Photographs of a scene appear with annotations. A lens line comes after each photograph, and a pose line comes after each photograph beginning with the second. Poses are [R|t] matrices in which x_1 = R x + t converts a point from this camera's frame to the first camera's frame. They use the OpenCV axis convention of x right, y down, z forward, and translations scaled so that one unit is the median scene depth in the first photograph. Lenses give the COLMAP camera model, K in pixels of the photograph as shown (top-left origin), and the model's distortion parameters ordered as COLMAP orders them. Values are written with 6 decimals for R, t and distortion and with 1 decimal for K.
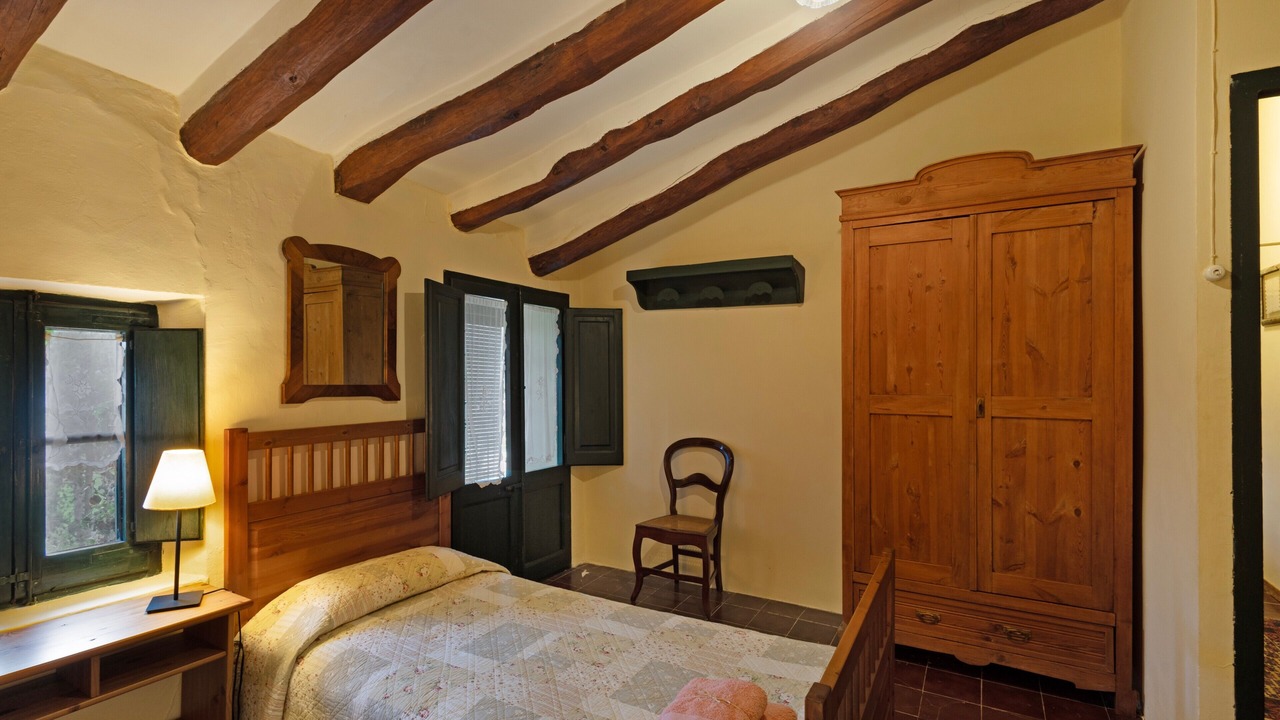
lens RADIAL K [[590.2, 0, 638.0], [0, 590.2, 372.3], [0, 0, 1]] dist [-0.000731, -0.000707]
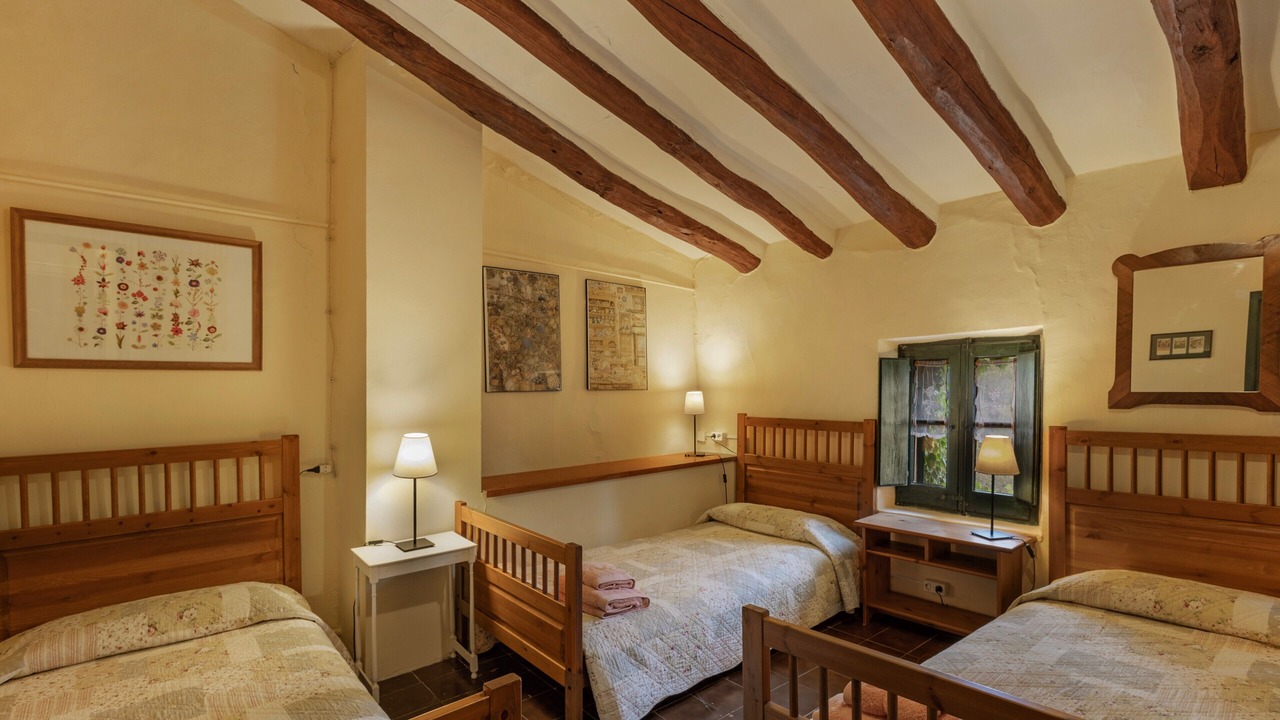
lens RADIAL K [[590.2, 0, 638.0], [0, 590.2, 372.3], [0, 0, 1]] dist [-0.000731, -0.000707]
pose [[-0.334535, -0.029716, -0.941915, 0.814713], [0.017486, 0.999135, -0.037732, 0.011395], [0.942221, -0.029093, -0.333726, 0.567608]]
